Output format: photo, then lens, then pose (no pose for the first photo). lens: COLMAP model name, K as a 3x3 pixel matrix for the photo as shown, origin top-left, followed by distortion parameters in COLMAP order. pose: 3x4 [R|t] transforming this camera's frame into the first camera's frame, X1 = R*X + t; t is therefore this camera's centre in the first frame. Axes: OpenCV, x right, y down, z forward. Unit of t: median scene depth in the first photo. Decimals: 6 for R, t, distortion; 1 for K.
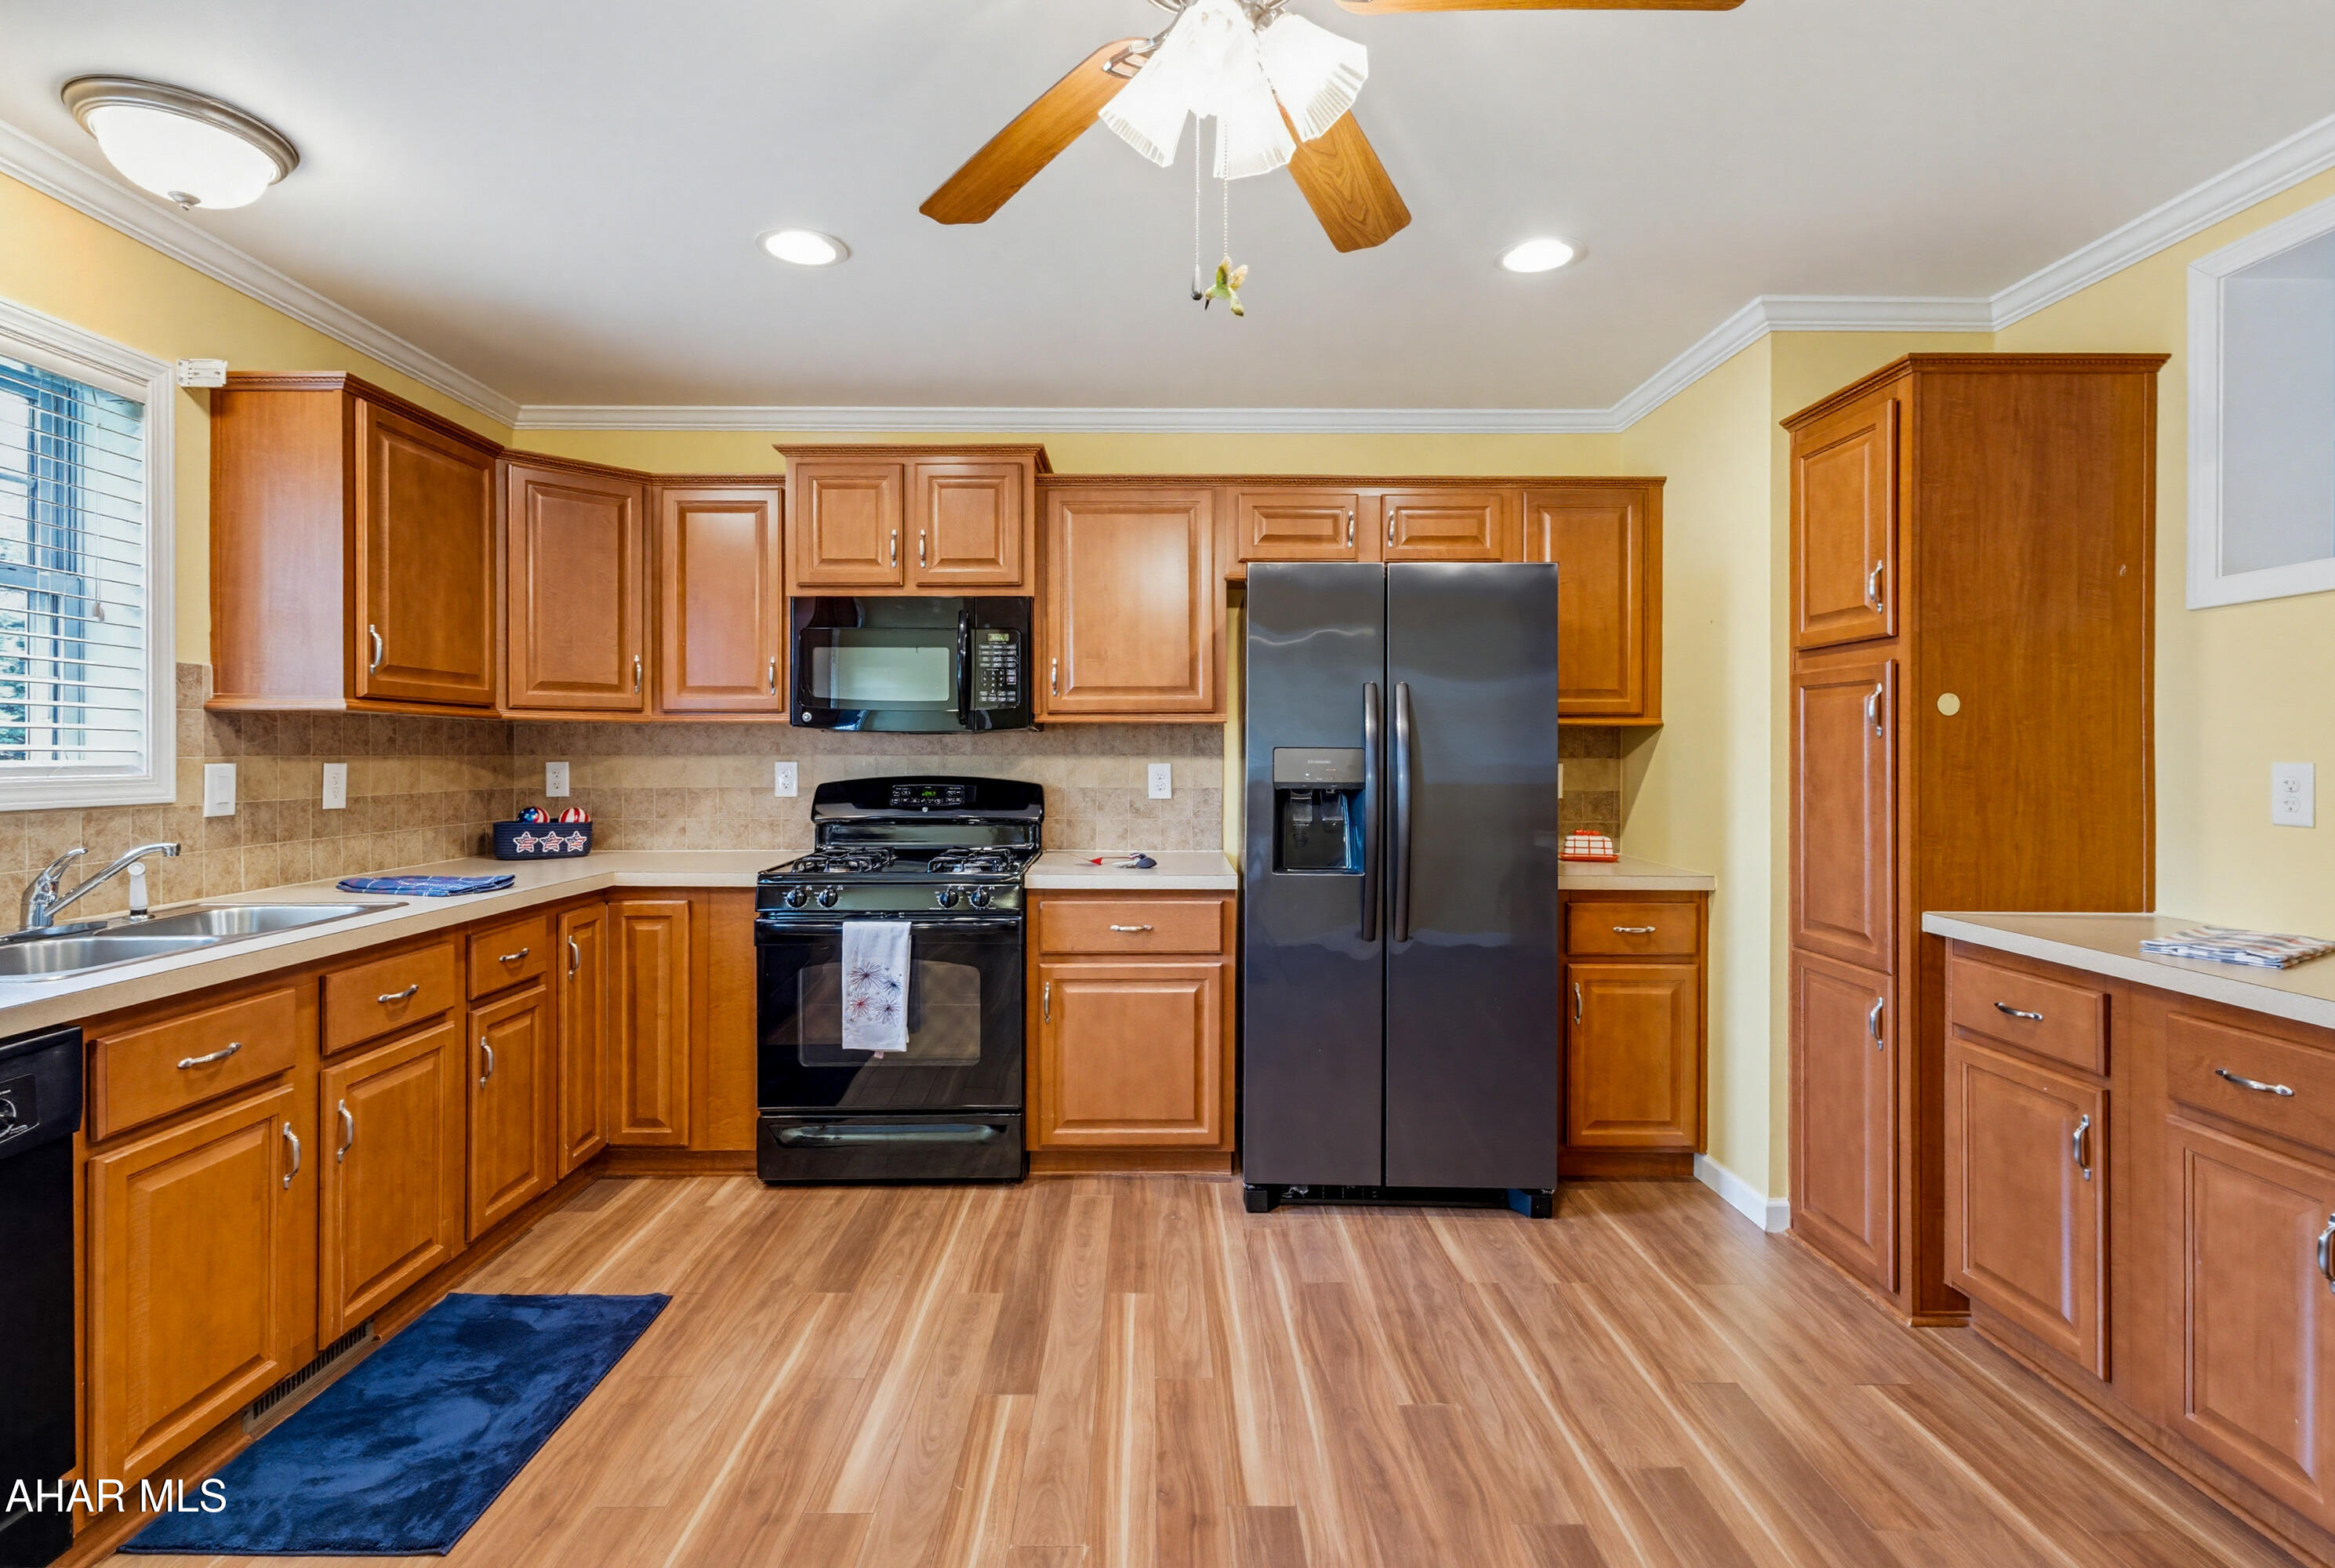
lens RADIAL K [[1109.1, 0, 1161.6], [0, 1109.1, 748.0], [0, 0, 1]] dist [0.002469, 0.001114]
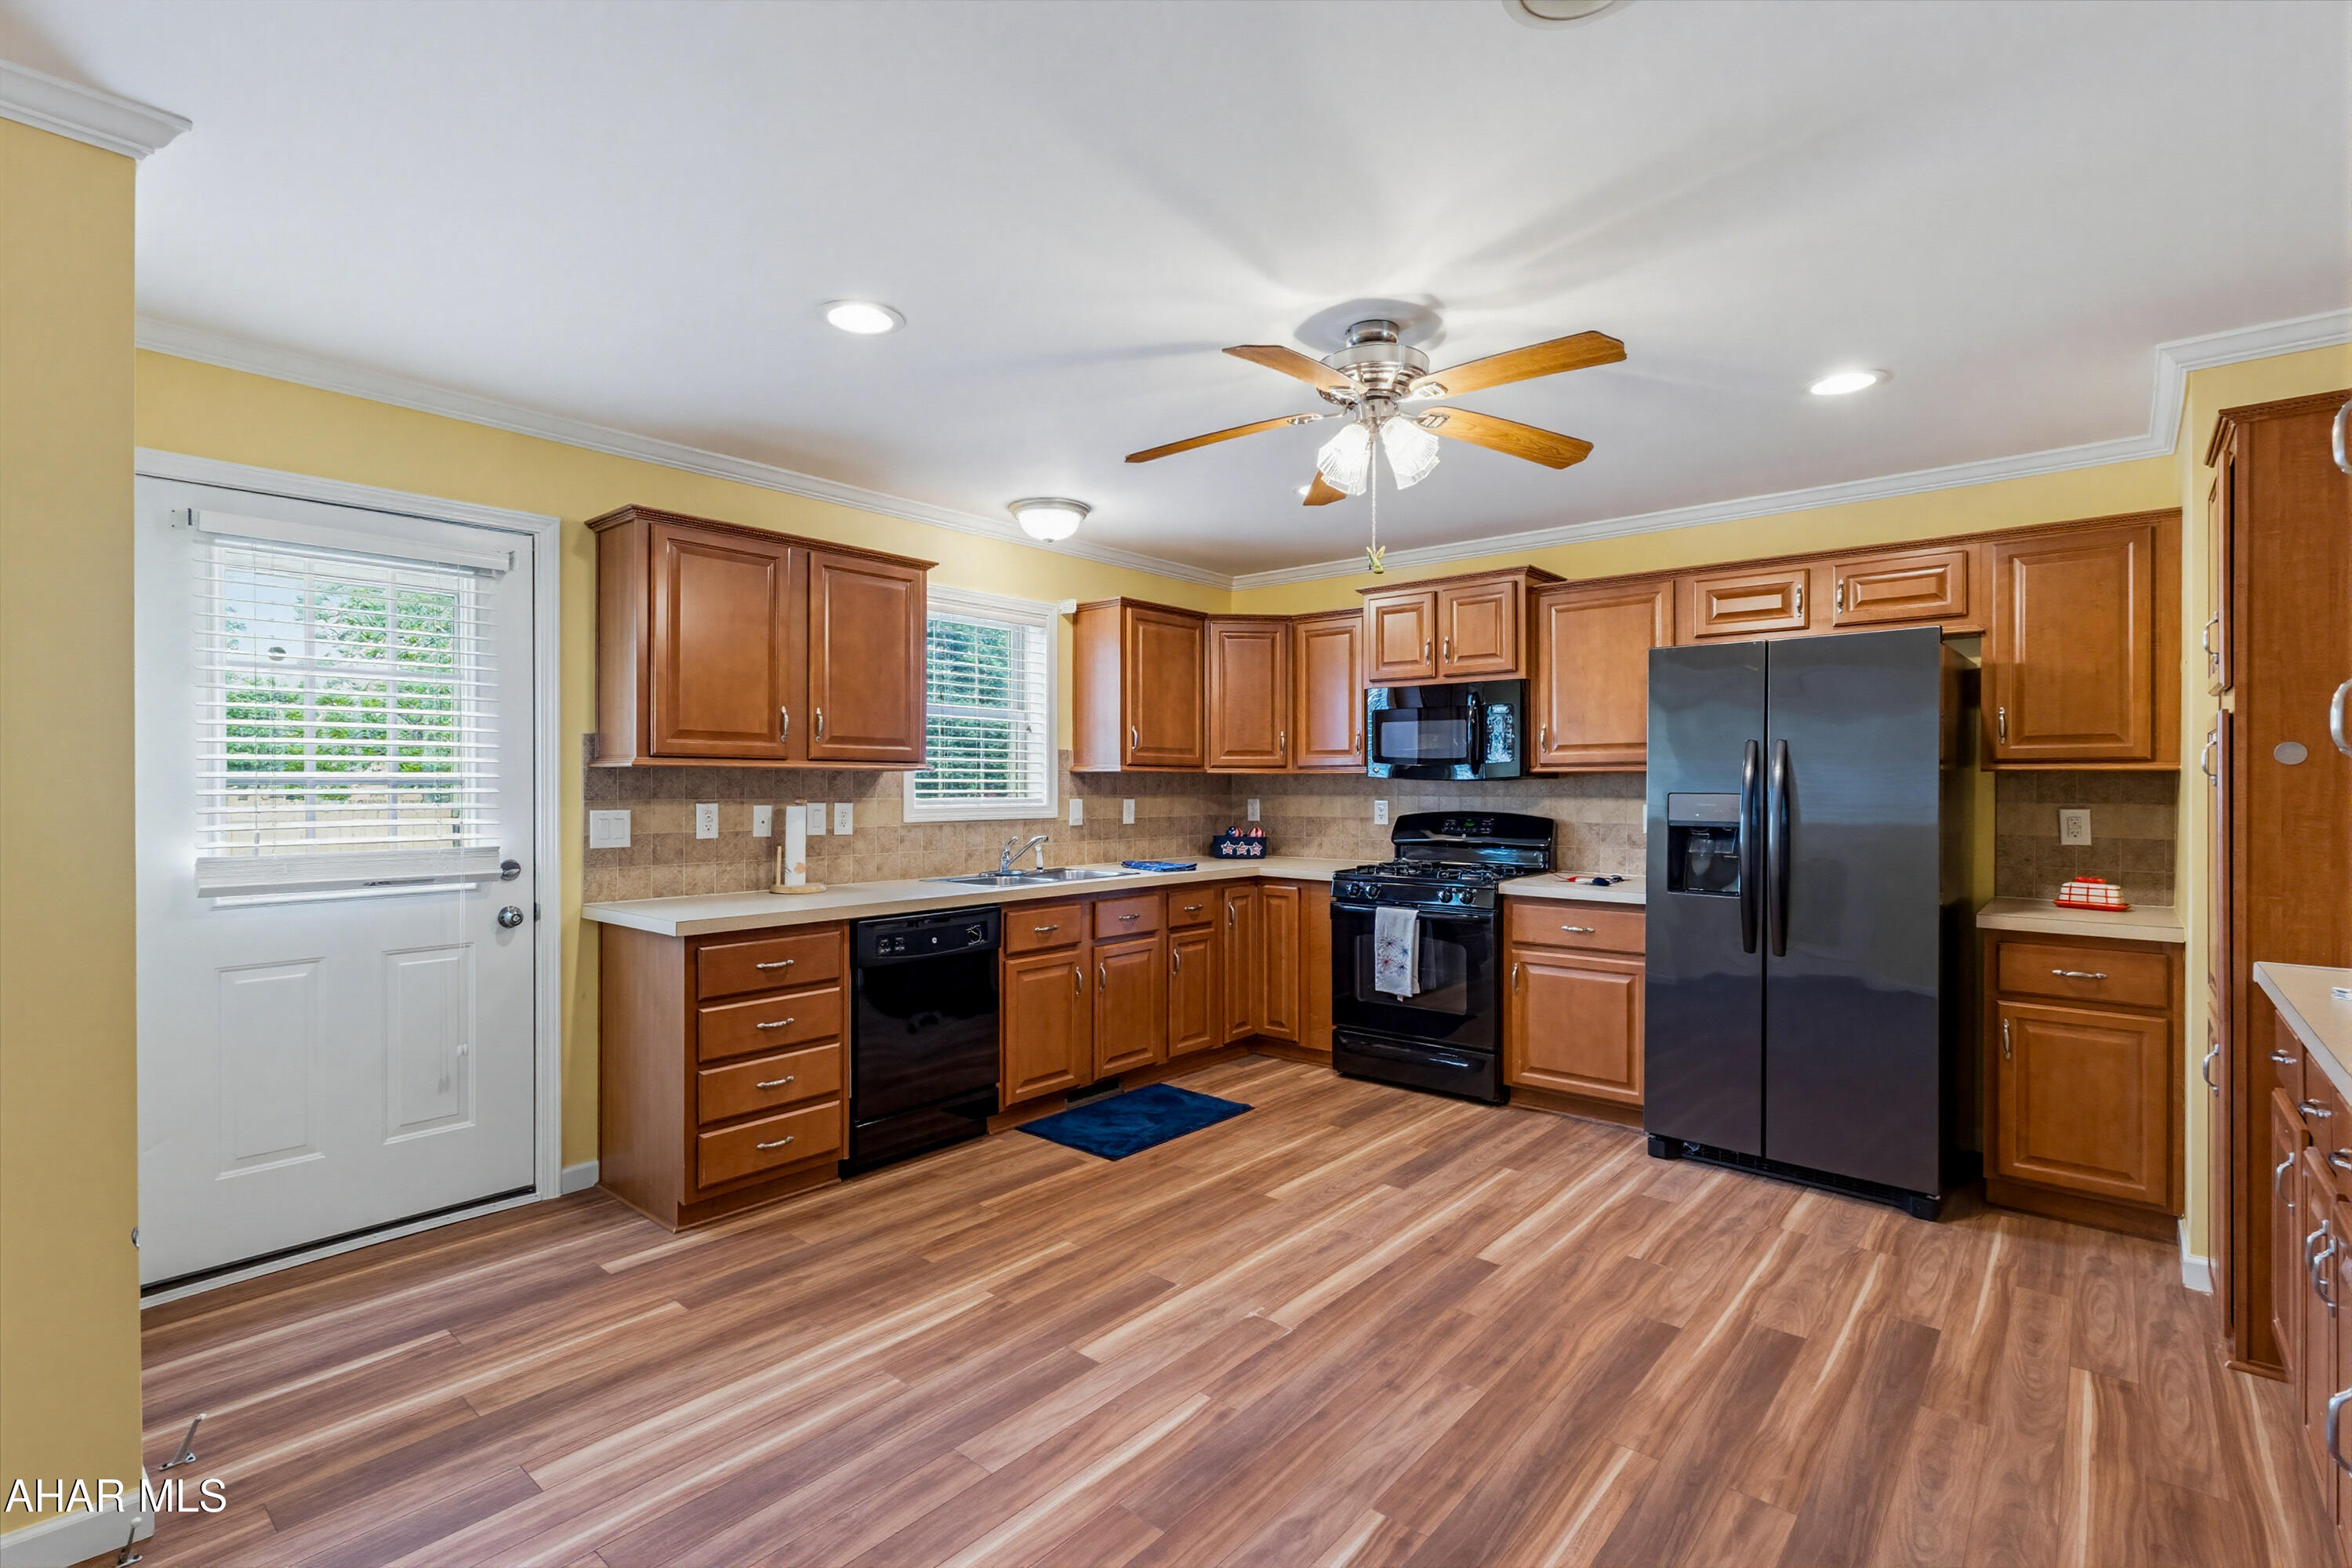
lens RADIAL K [[1098.7, 0, 1168.2], [0, 1098.7, 778.2], [0, 0, 1]] dist [0.003710, 0.000489]
pose [[0.752594, -0.003857, -0.658474, 0.494855], [0.000097, 0.999983, -0.005746, -0.010150], [0.658485, 0.004261, 0.752582, -0.321726]]
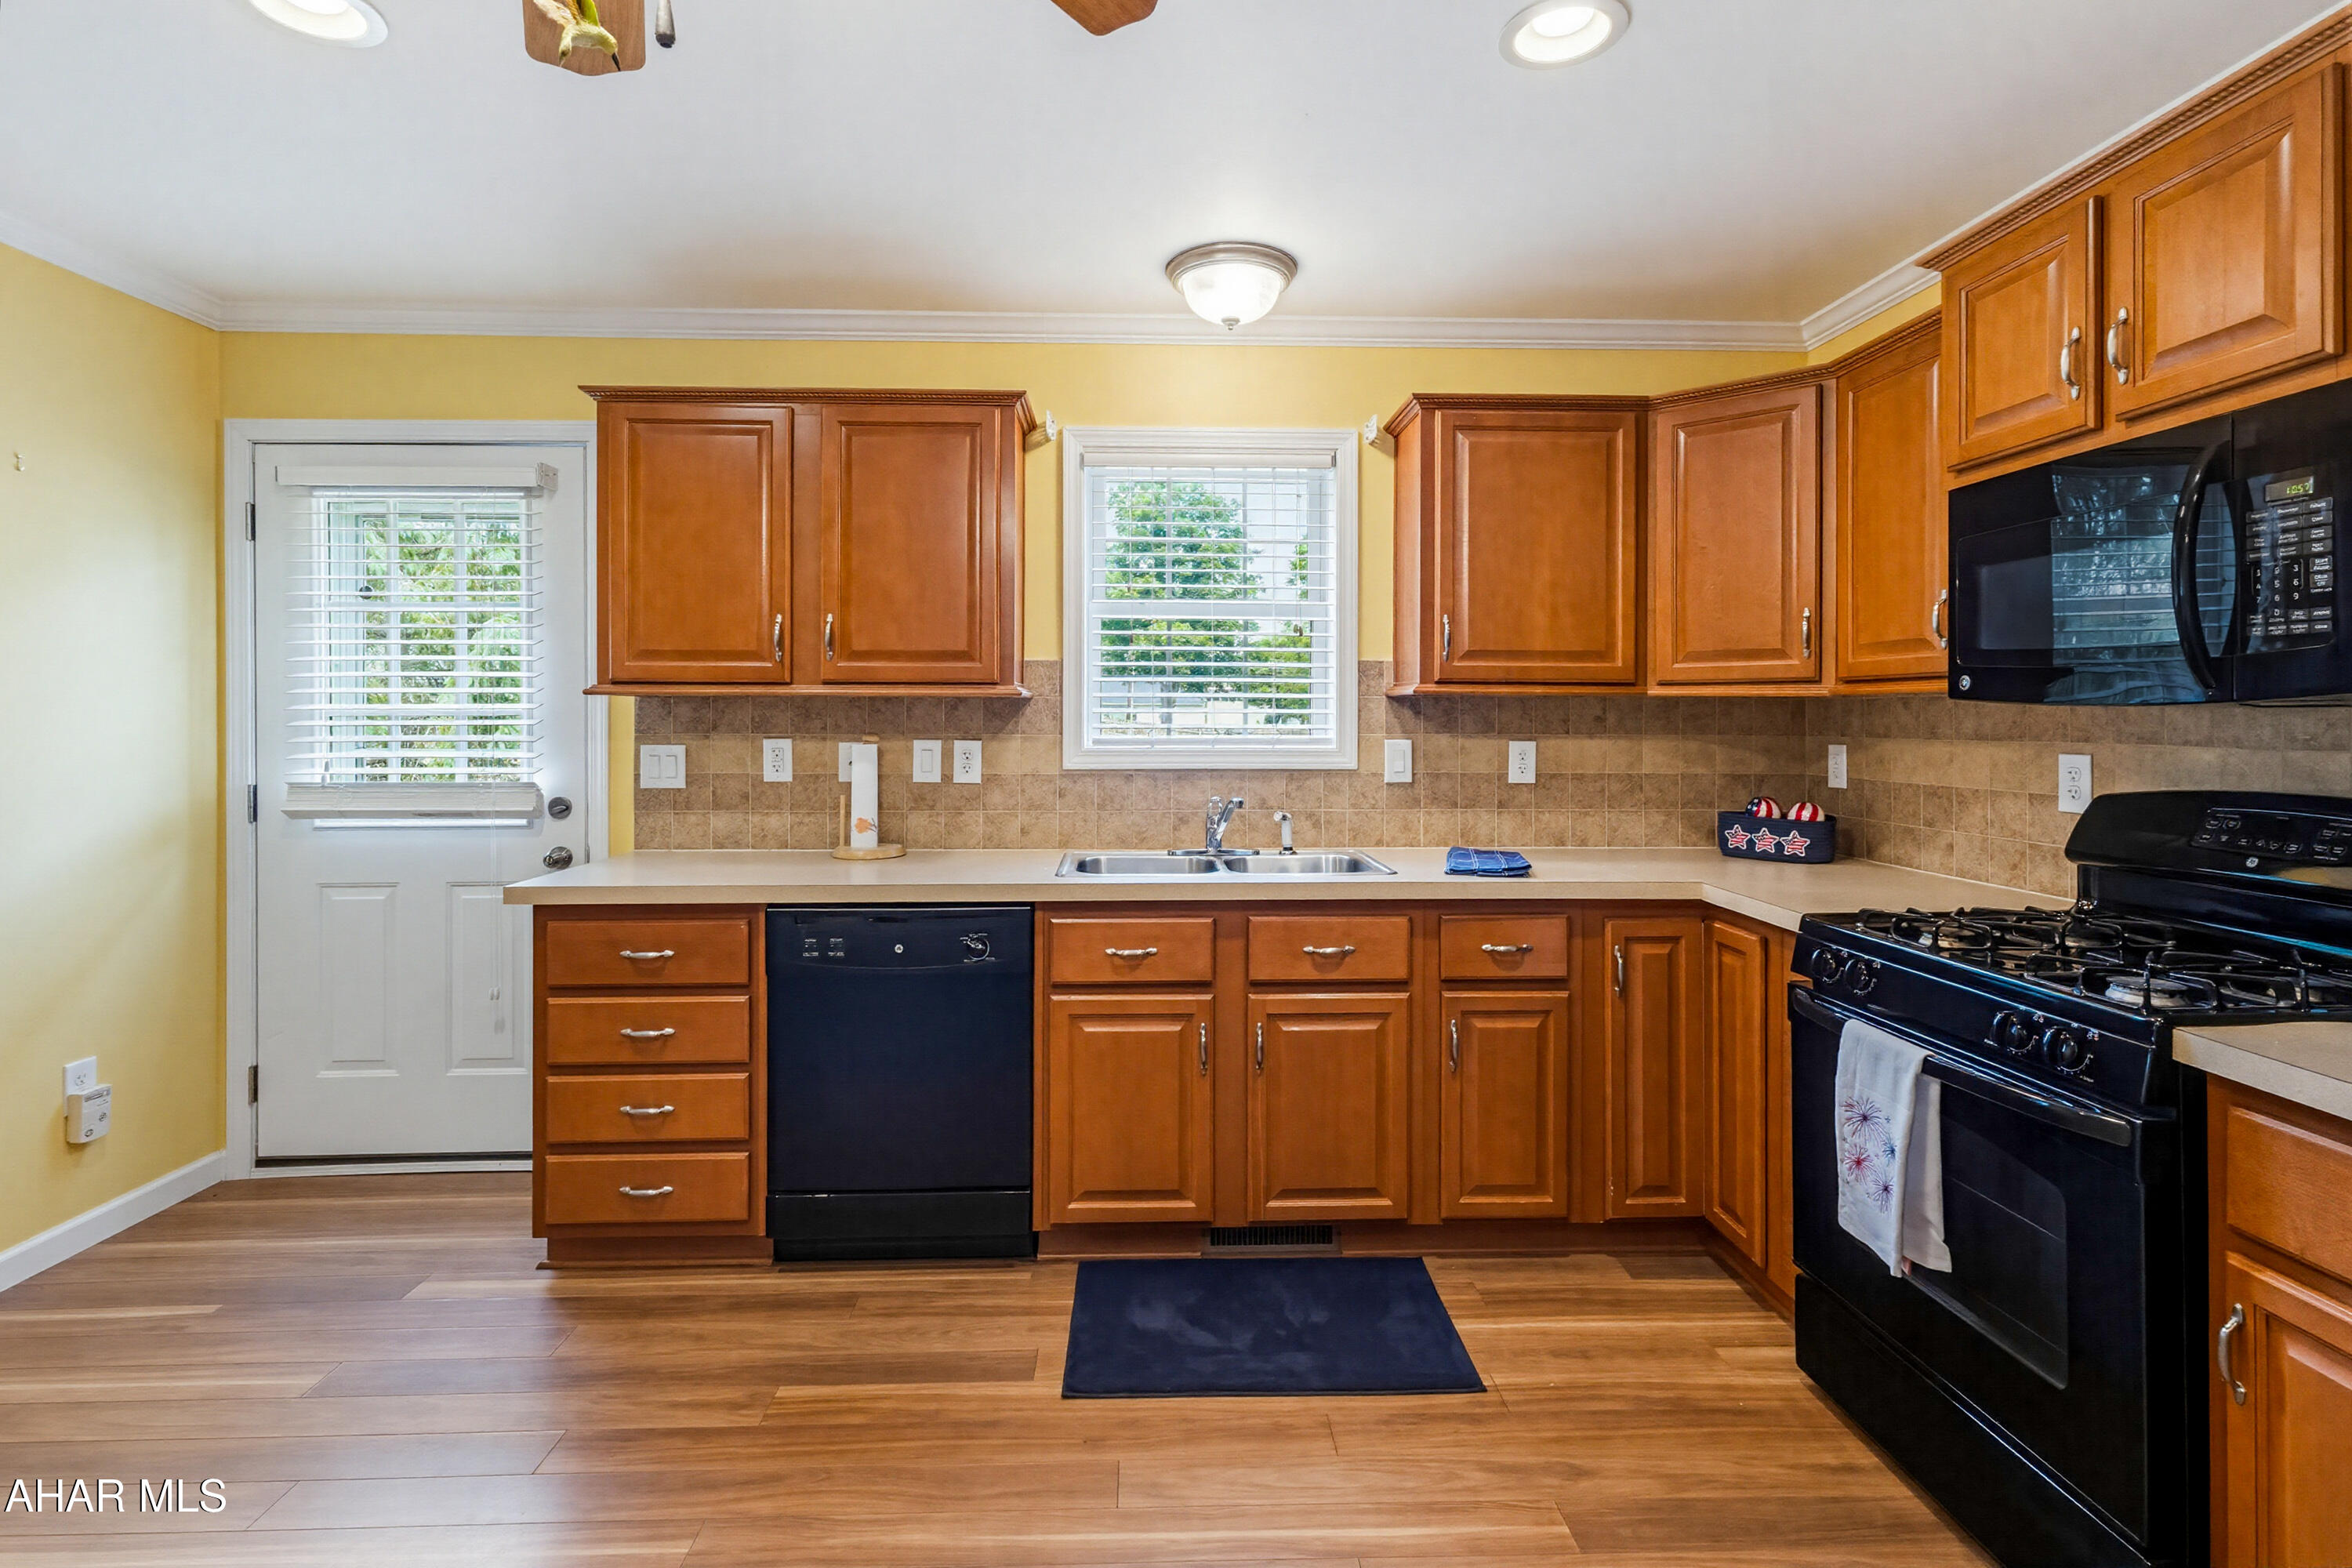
lens RADIAL K [[1115.6, 0, 1170.9], [0, 1115.6, 717.1], [0, 0, 1]] dist [0.003654, 0.000606]
pose [[0.023400, 0.001277, -0.999725, 0.327812], [-0.000524, 0.999999, 0.001265, -0.010694], [0.999726, 0.000494, 0.023401, 0.620771]]
